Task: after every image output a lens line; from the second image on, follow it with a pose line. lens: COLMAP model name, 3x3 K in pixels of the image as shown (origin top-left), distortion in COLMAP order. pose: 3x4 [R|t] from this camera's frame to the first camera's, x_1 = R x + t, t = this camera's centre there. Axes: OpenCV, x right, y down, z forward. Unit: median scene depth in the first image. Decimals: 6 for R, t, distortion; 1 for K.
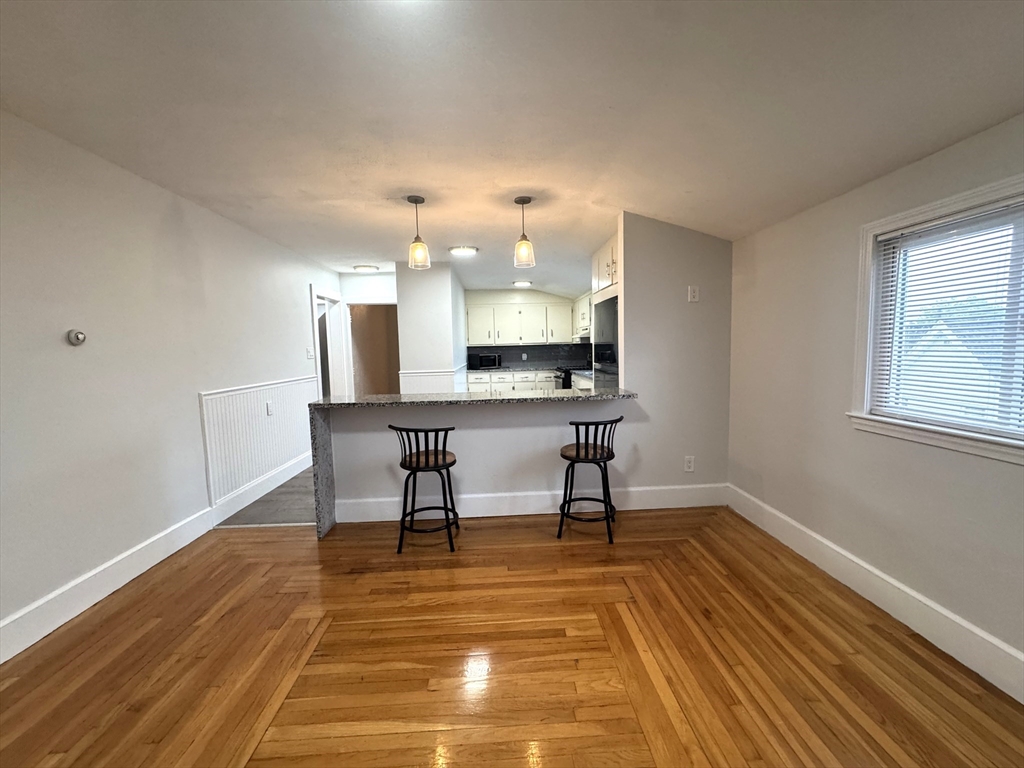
lens RADIAL K [[405.3, 0, 514.2], [0, 405.3, 383.6], [0, 0, 1]] dist [-0.001974, 0.000244]
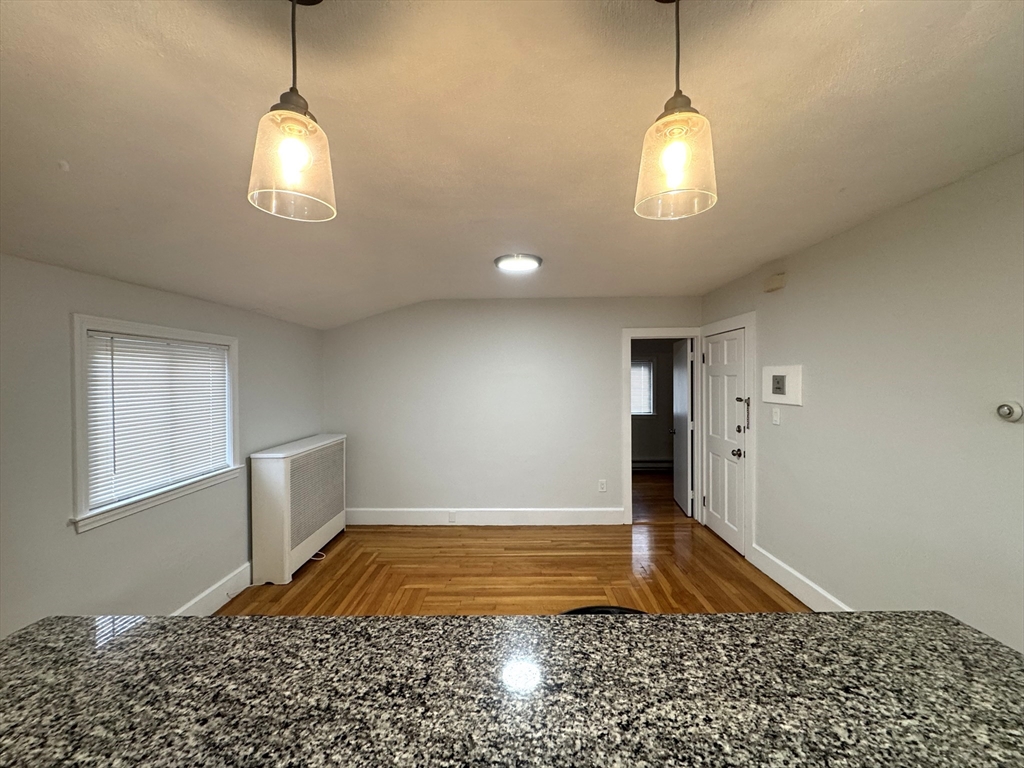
lens RADIAL K [[405.3, 0, 511.7], [0, 405.3, 378.5], [0, 0, 1]] dist [-0.001974, 0.000244]
pose [[-0.997647, 0.034085, 0.059484, -0.139005], [0.039159, 0.995497, 0.086325, -0.203302], [-0.056273, 0.088452, -0.994490, 1.355587]]
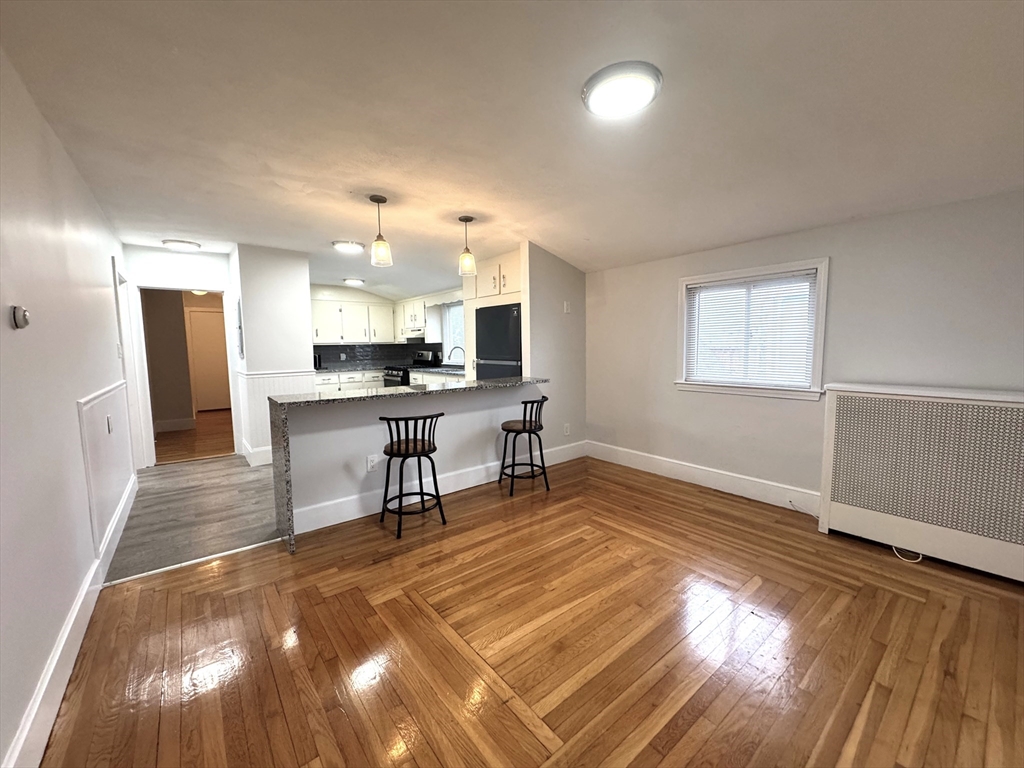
lens RADIAL K [[405.3, 0, 513.2], [0, 405.3, 382.1], [0, 0, 1]] dist [-0.001974, 0.000244]
pose [[0.811573, -0.041978, 0.582741, -0.599977], [0.048198, 0.998826, 0.004826, 0.024222], [-0.582259, 0.024170, 0.812644, -0.029138]]
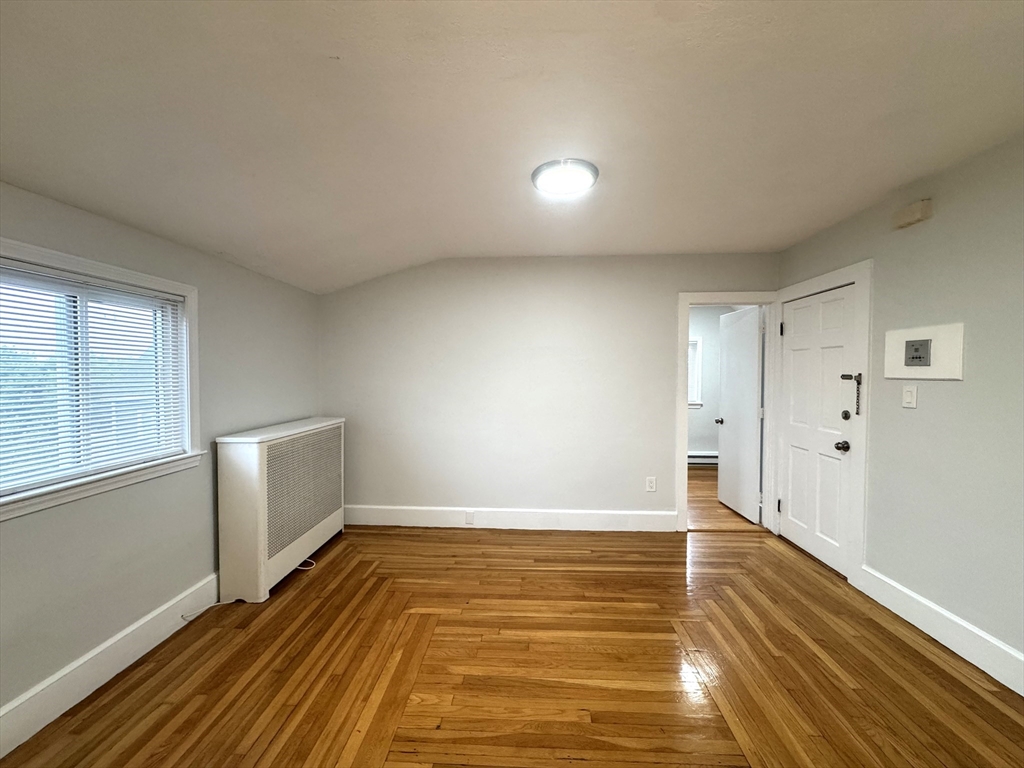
lens RADIAL K [[405.3, 0, 511.1], [0, 405.3, 380.1], [0, 0, 1]] dist [-0.001974, 0.000244]
pose [[-0.994642, 0.024428, 0.100449, -0.075476], [0.034870, 0.994012, 0.103555, -0.121176], [-0.097318, 0.106503, -0.989538, 1.101695]]
